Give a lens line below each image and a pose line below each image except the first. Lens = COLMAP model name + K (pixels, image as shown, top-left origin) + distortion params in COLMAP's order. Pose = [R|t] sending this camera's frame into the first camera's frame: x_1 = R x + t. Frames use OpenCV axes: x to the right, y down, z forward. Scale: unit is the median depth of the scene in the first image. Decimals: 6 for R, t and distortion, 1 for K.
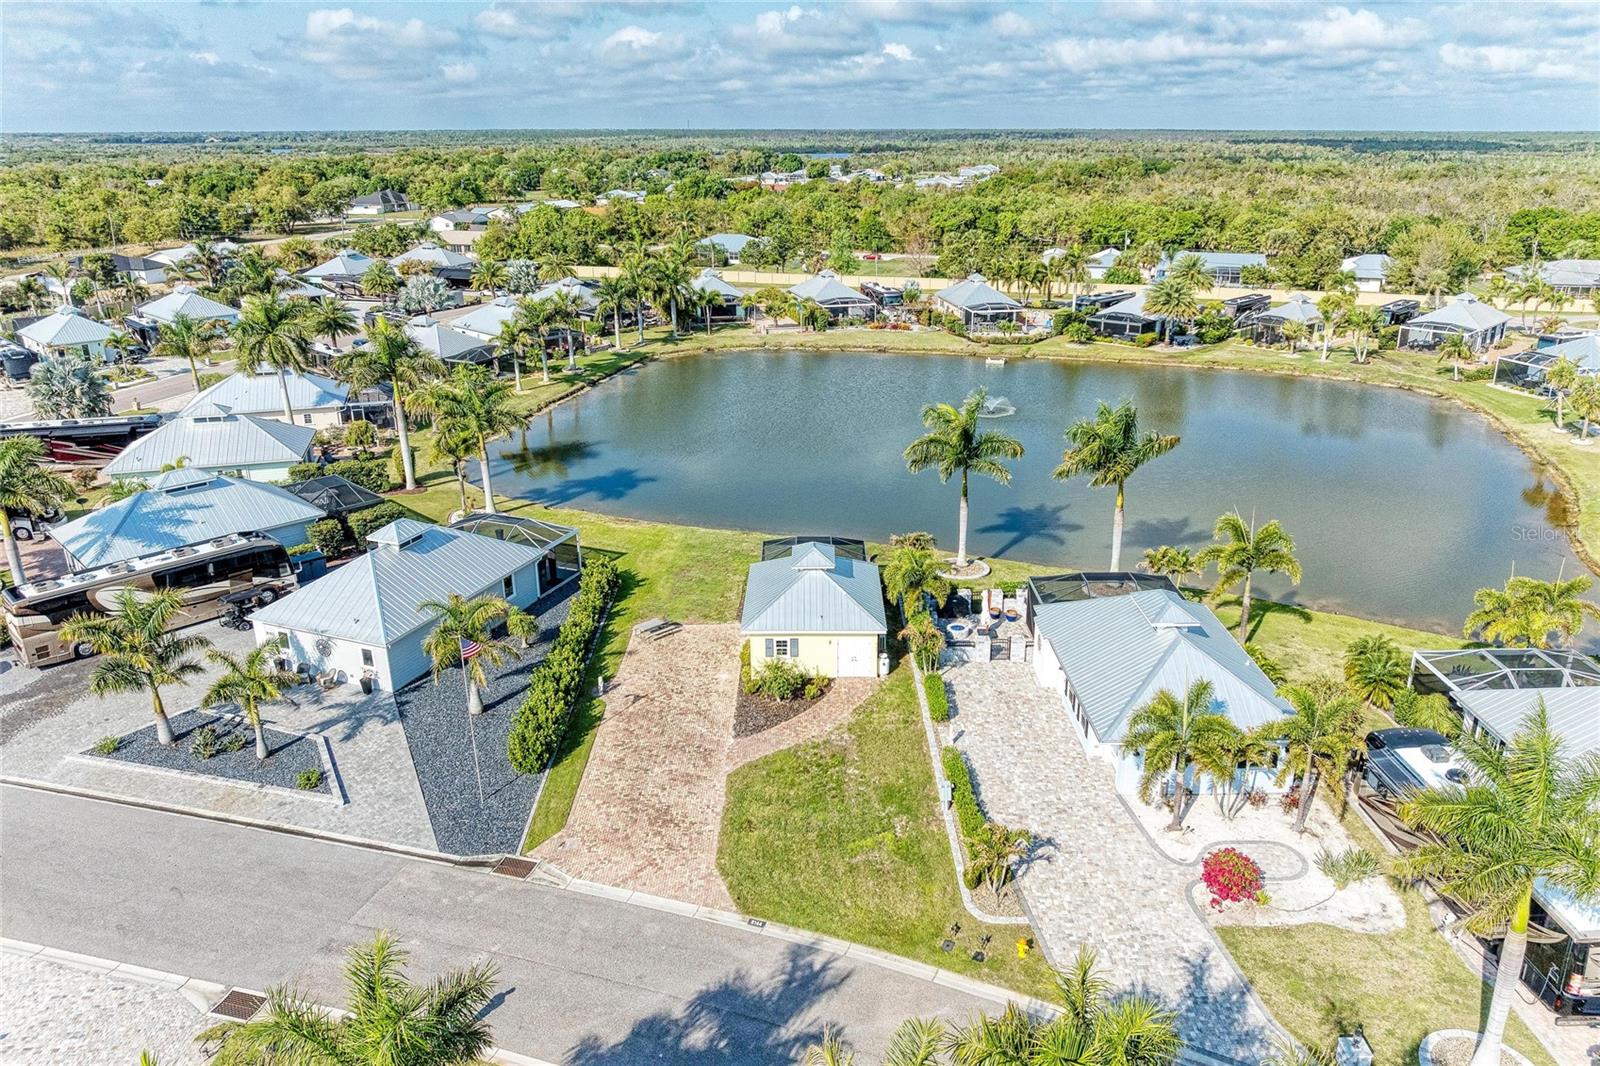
lens RADIAL K [[1117.2, 0, 813.3], [0, 1117.2, 525.3], [0, 0, 1]] dist [-0.018904, -0.001475]
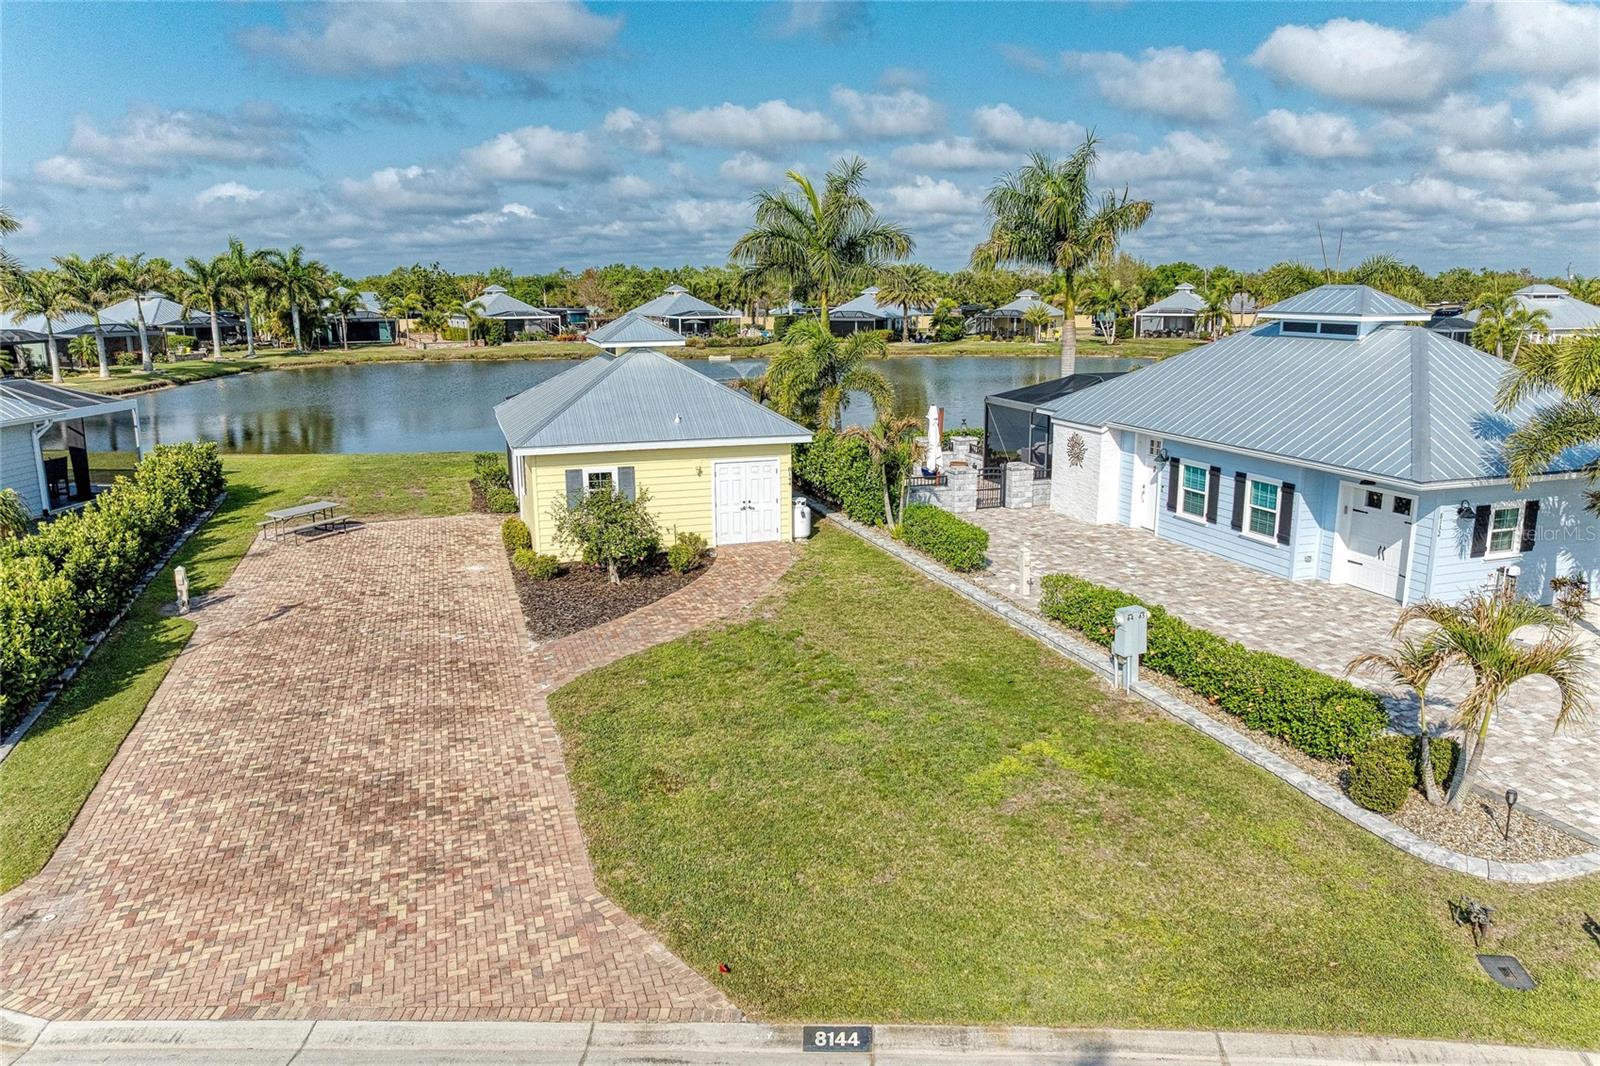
lens RADIAL K [[1117.2, 0, 813.3], [0, 1117.2, 525.3], [0, 0, 1]] dist [-0.018904, -0.001475]
pose [[0.948808, -0.061637, 0.309781, -0.043496], [0.101704, 0.988158, -0.114891, 0.089996], [-0.299031, 0.140515, 0.943841, 0.248497]]
